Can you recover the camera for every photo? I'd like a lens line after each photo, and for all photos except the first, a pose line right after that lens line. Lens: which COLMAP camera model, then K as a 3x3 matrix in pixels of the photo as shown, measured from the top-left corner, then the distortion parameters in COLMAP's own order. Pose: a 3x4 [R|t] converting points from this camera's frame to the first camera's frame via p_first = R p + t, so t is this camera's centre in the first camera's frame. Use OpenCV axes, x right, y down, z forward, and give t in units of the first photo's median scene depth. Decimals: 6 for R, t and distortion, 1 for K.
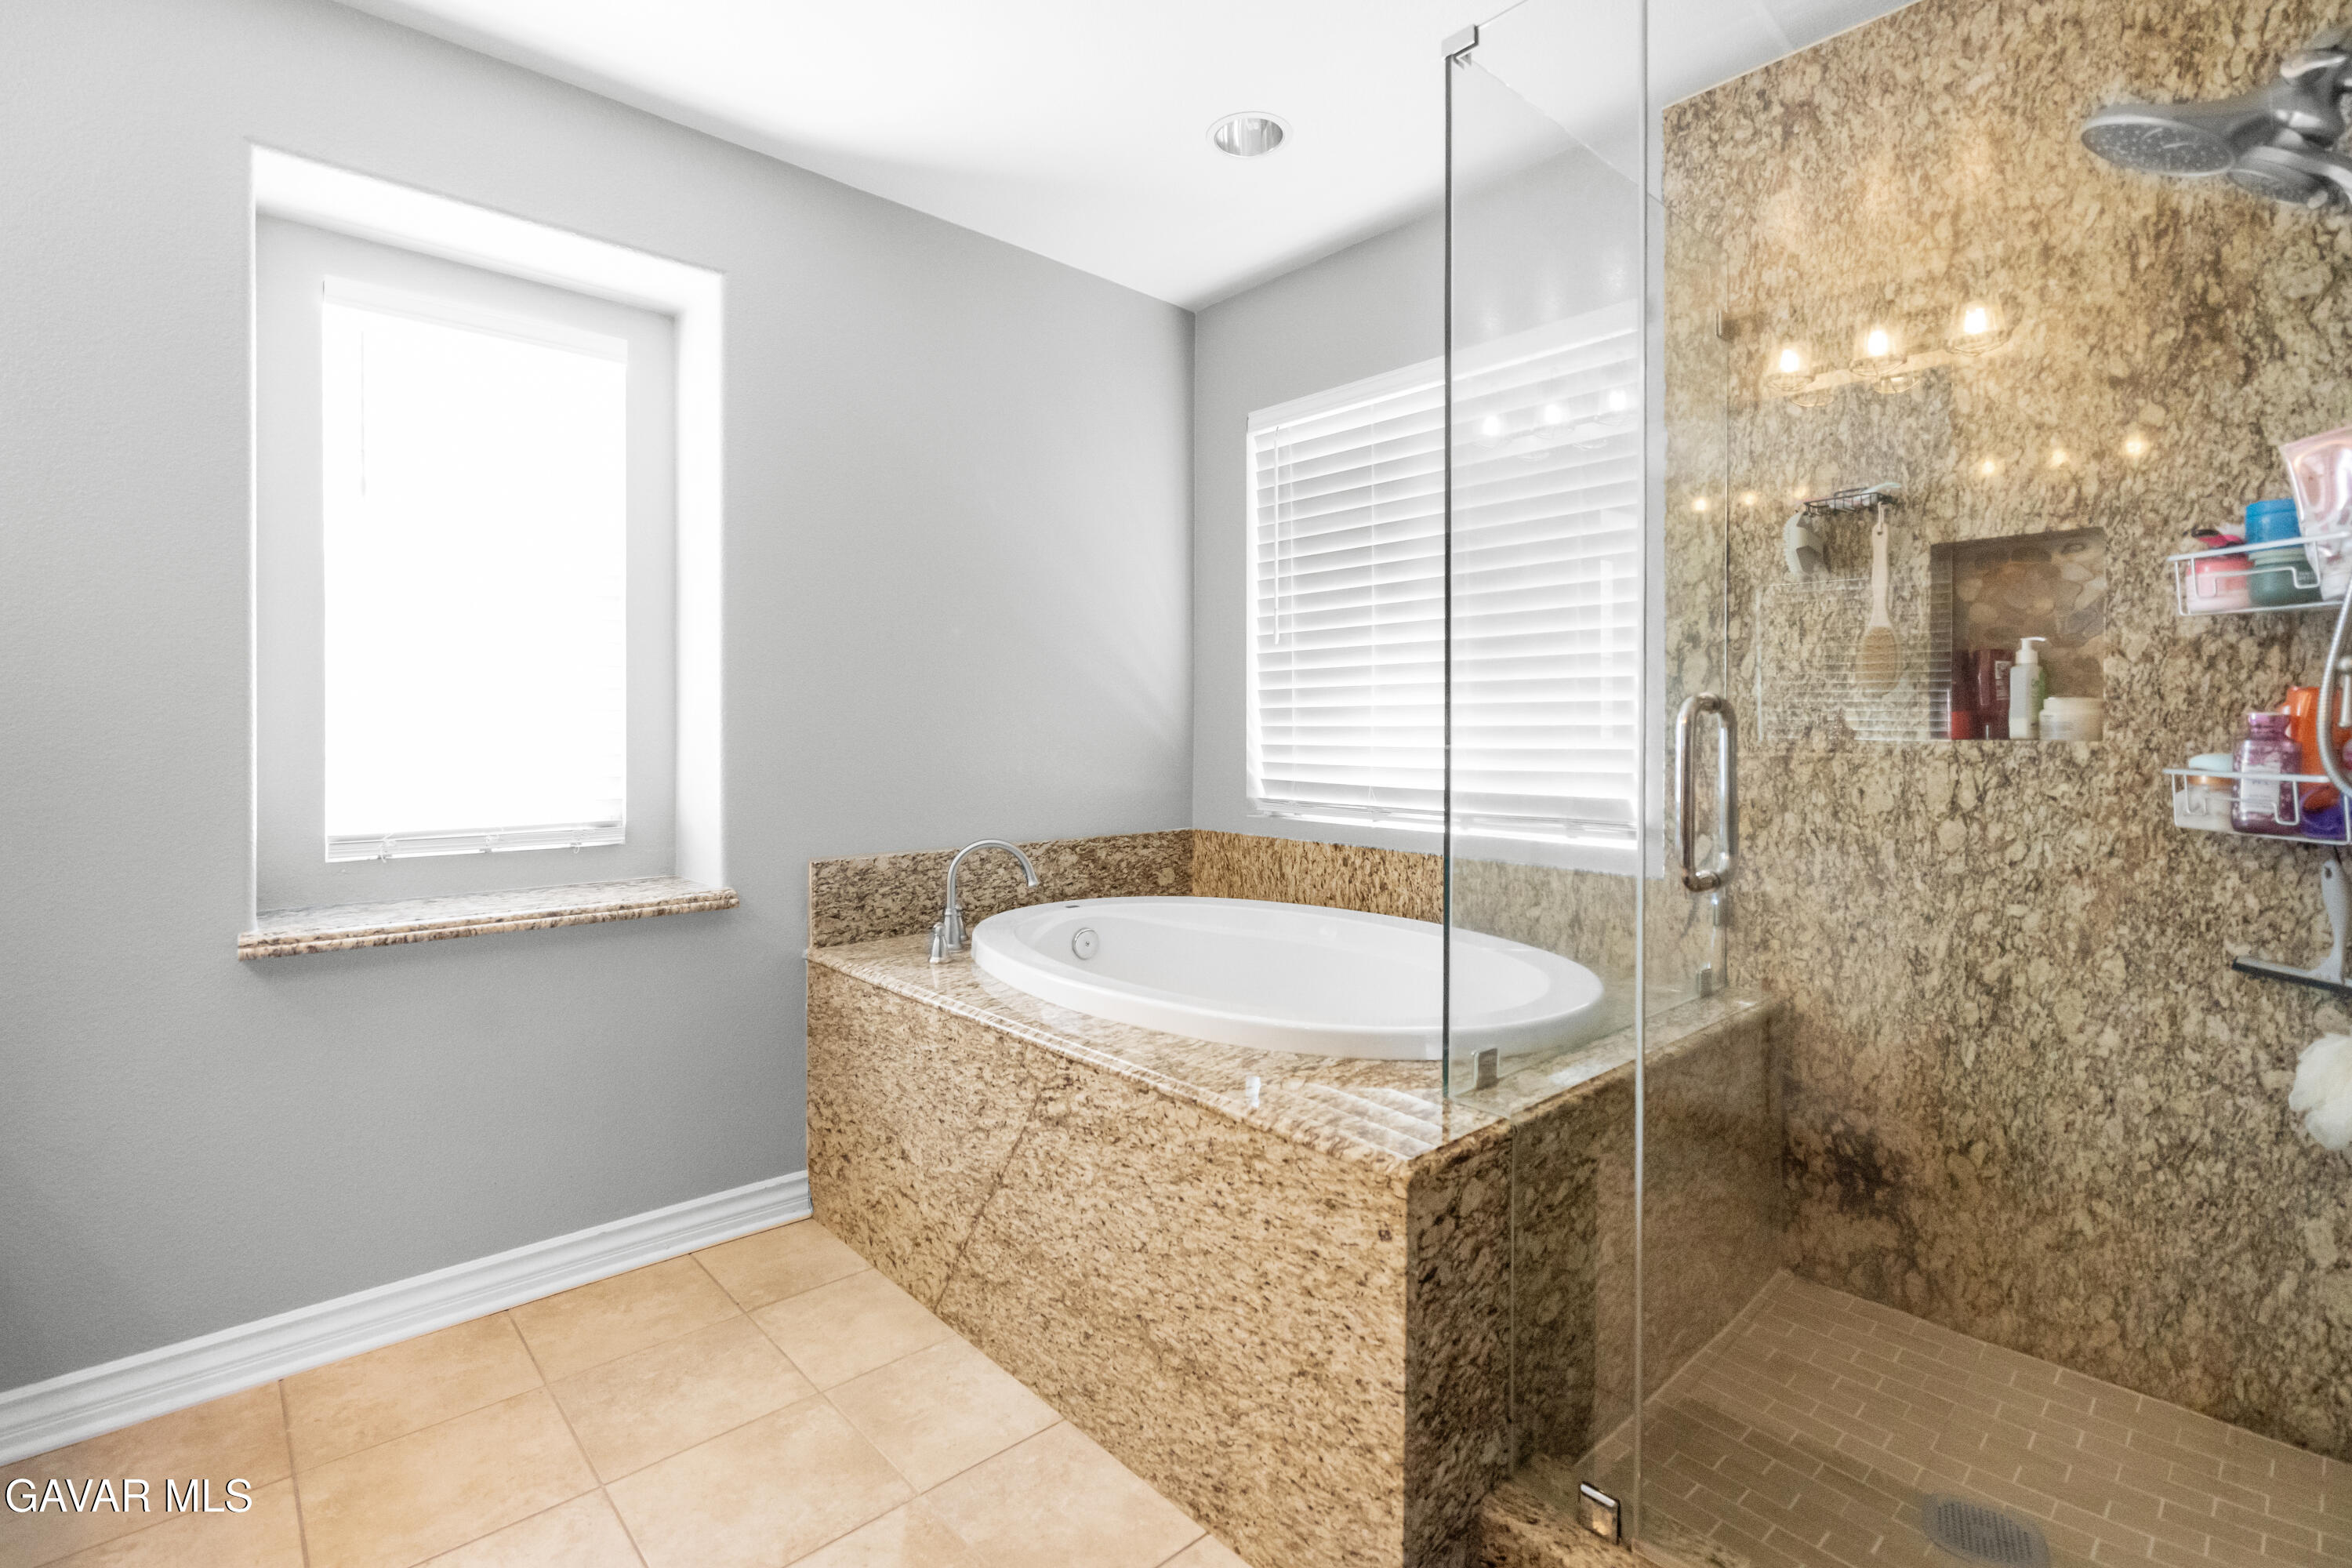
lens RADIAL K [[1088.5, 0, 1189.0], [0, 1088.5, 740.2], [0, 0, 1]] dist [-0.001860, 0.000445]
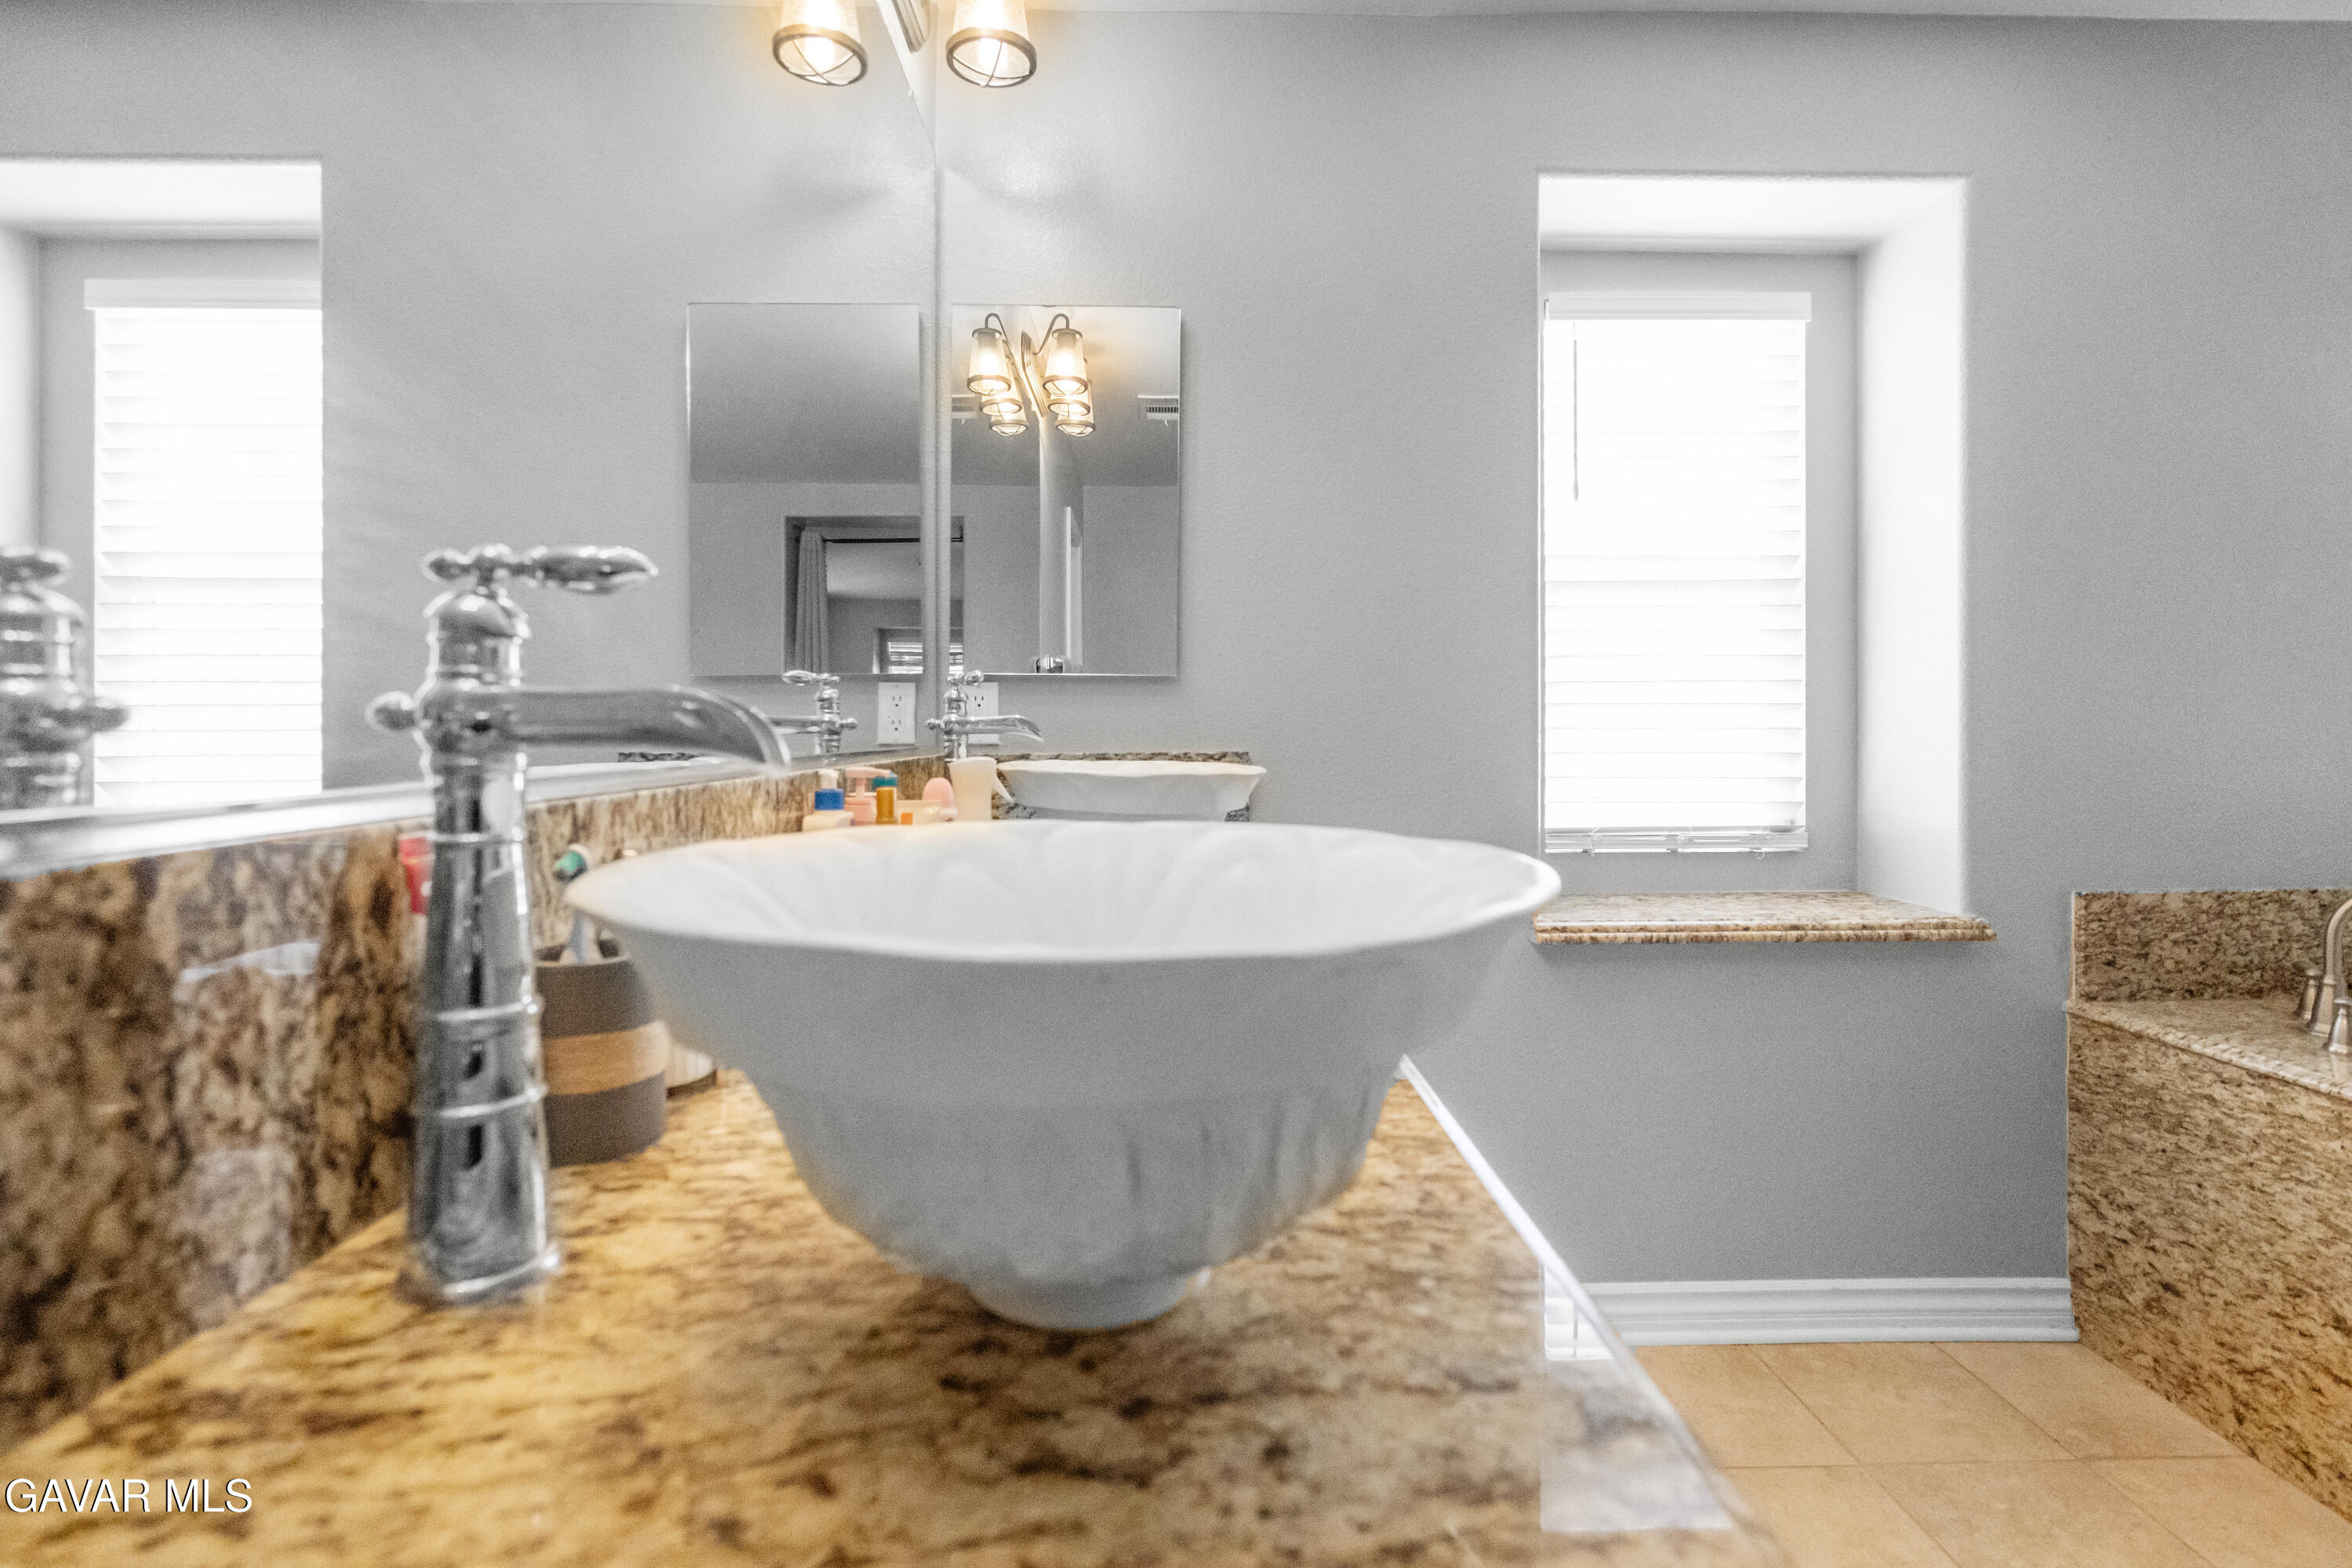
lens RADIAL K [[1088.5, 0, 1182.9], [0, 1088.5, 741.1], [0, 0, 1]] dist [-0.001860, 0.000445]
pose [[0.754937, 0.002298, -0.655794, -0.389888], [-0.001485, 0.999997, 0.001795, 0.002892], [0.655796, -0.000381, 0.754938, -0.025607]]
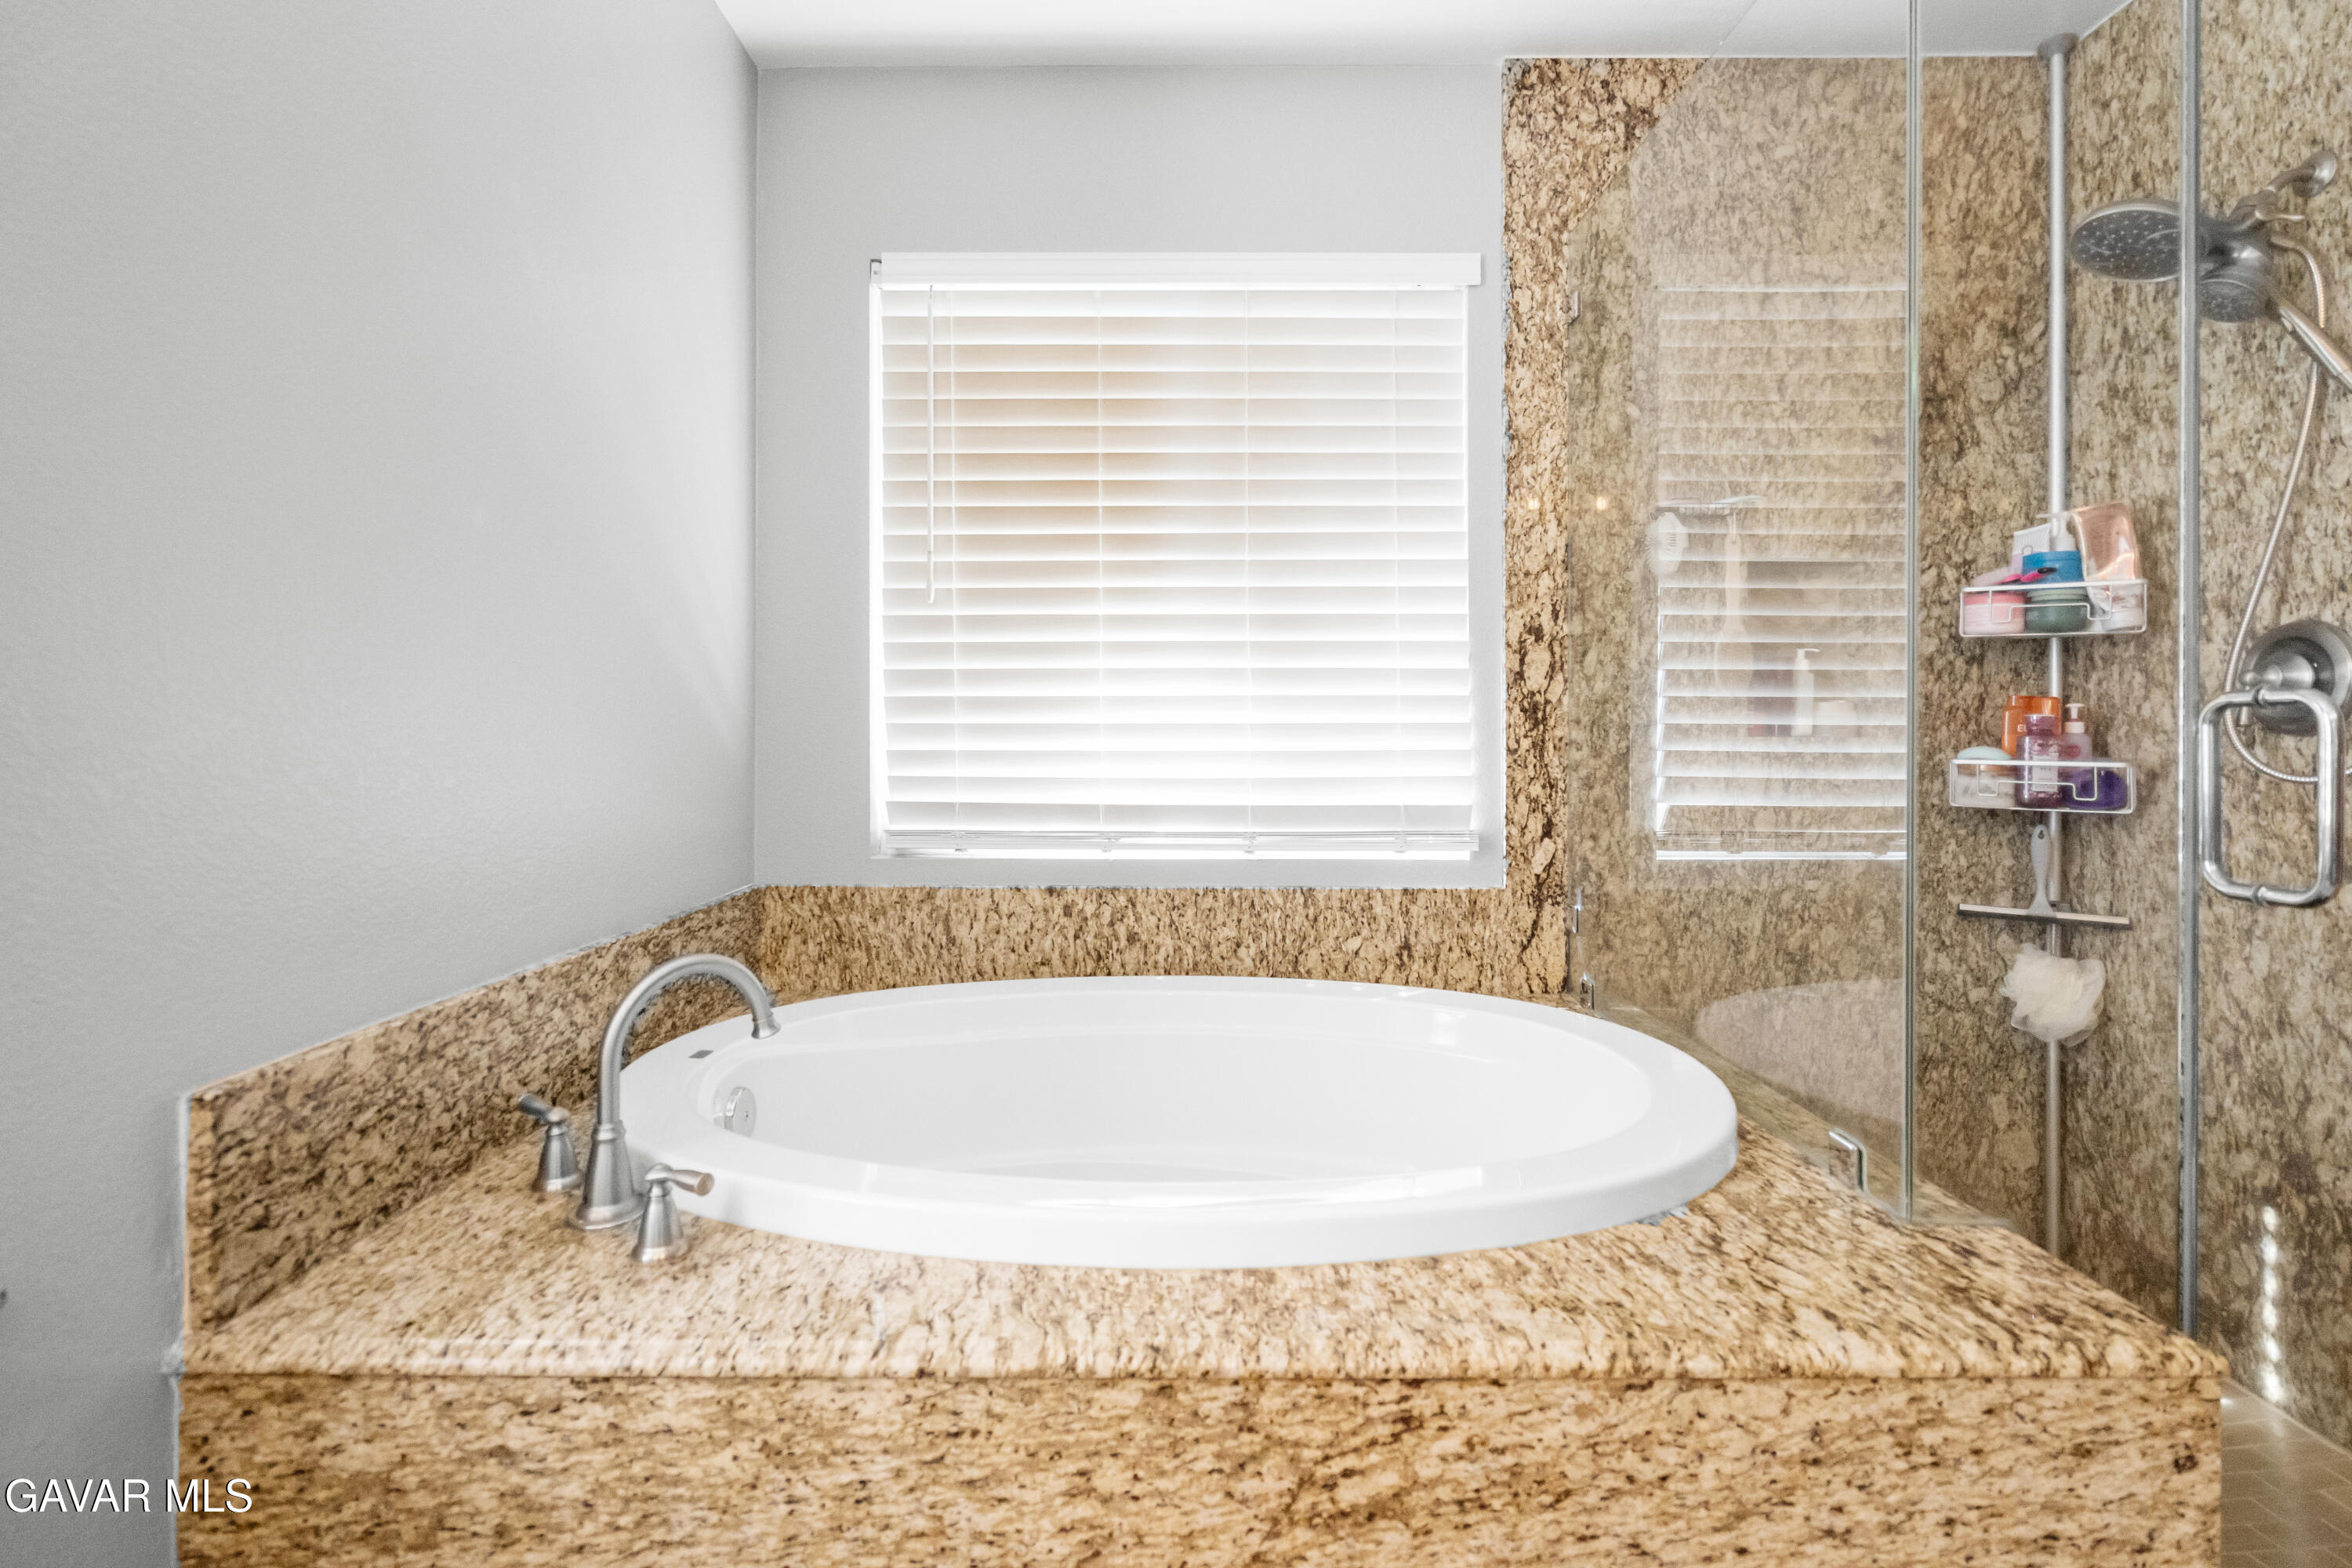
lens RADIAL K [[1088.5, 0, 1173.1], [0, 1088.5, 735.8], [0, 0, 1]] dist [-0.001860, 0.000445]
pose [[0.678017, -0.004211, 0.735034, -0.476657], [0.007823, 0.999968, -0.001488, -0.004291], [-0.735005, 0.006759, 0.678028, 0.634266]]
